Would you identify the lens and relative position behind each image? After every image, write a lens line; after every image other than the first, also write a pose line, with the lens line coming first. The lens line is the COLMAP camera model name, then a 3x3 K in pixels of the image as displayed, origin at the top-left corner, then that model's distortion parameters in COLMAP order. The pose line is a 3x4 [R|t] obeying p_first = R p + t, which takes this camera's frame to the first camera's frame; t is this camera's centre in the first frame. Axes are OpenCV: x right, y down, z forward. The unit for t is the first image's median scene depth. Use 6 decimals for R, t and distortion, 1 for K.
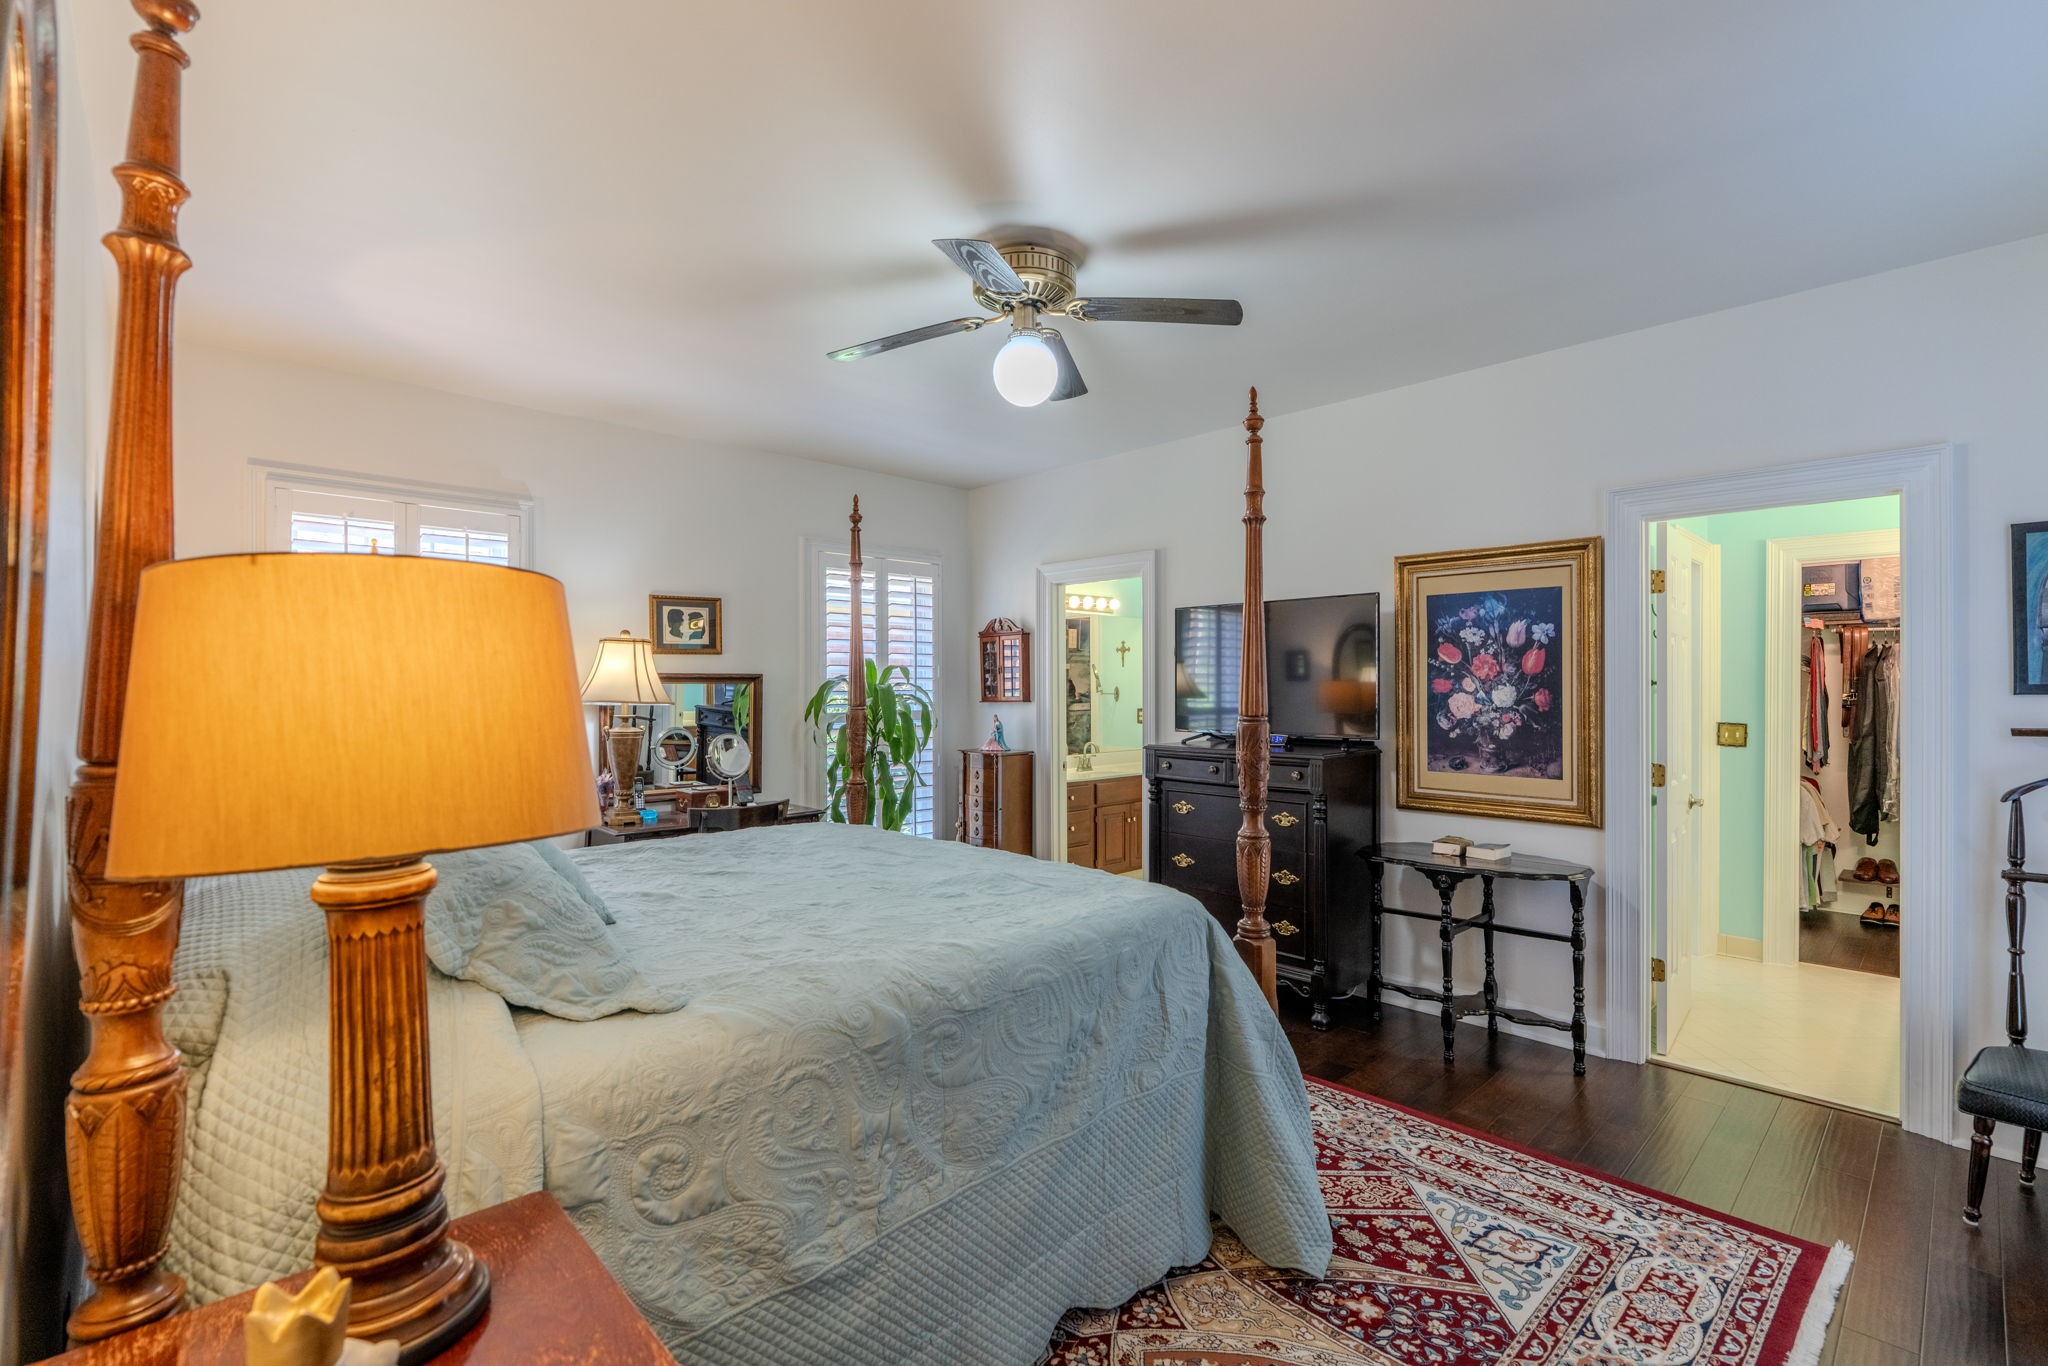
lens RADIAL K [[931.2, 0, 1021.3], [0, 931.2, 683.2], [0, 0, 1]] dist [0.001813, 0.001542]
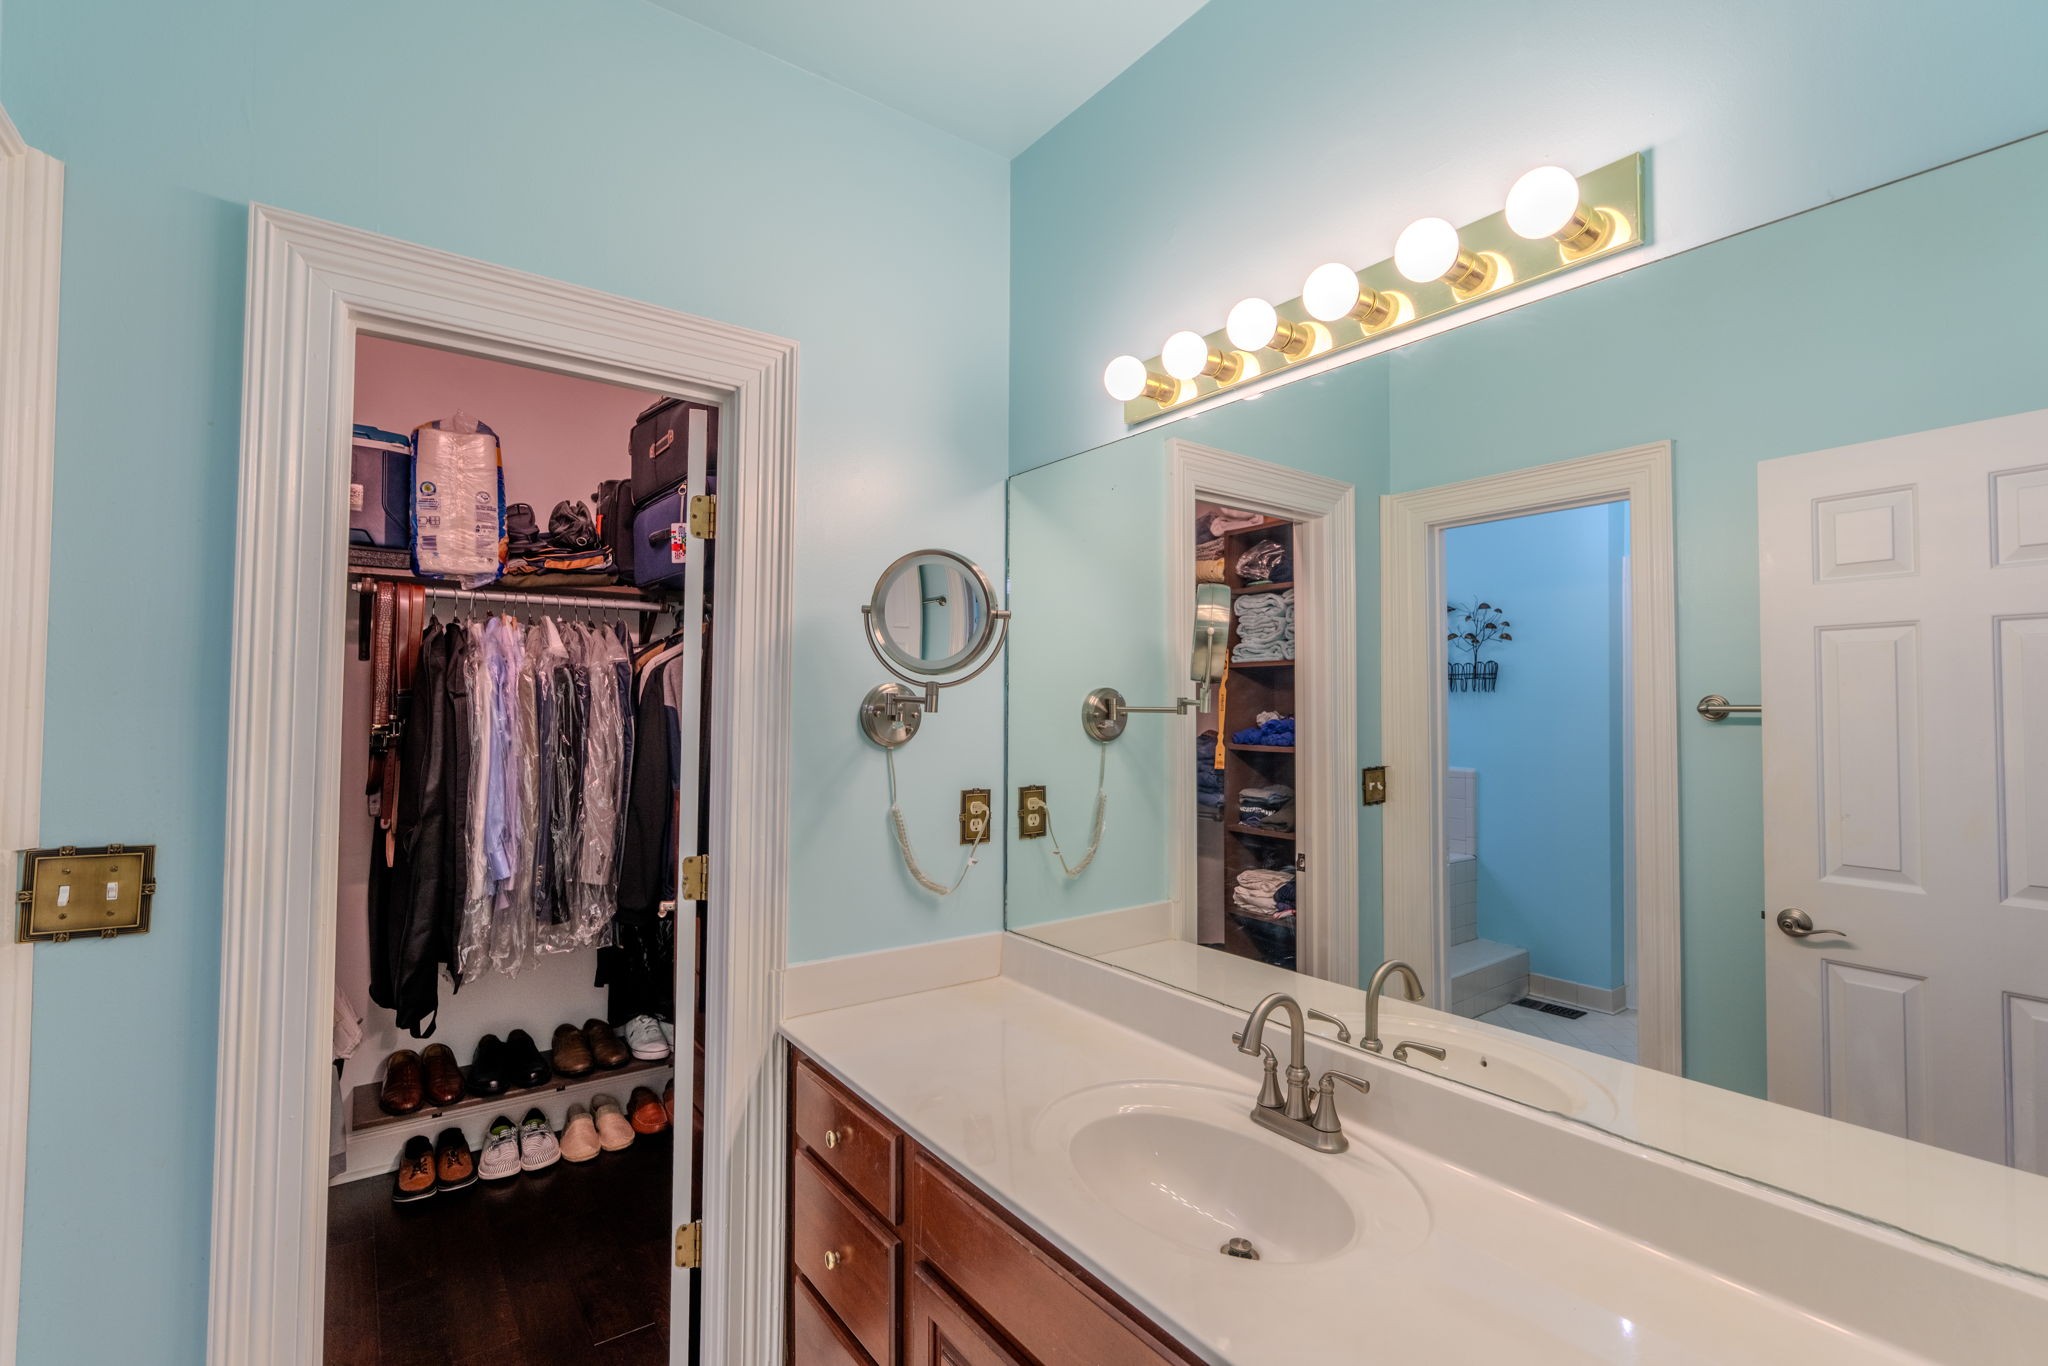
lens RADIAL K [[931.2, 0, 1031.9], [0, 931.2, 683.1], [0, 0, 1]] dist [0.001813, 0.001542]
pose [[0.147007, 0.032831, 0.988591, 0.480187], [-0.010015, 0.999447, -0.031702, 0.002690], [-0.989085, -0.005240, 0.147254, 0.623010]]
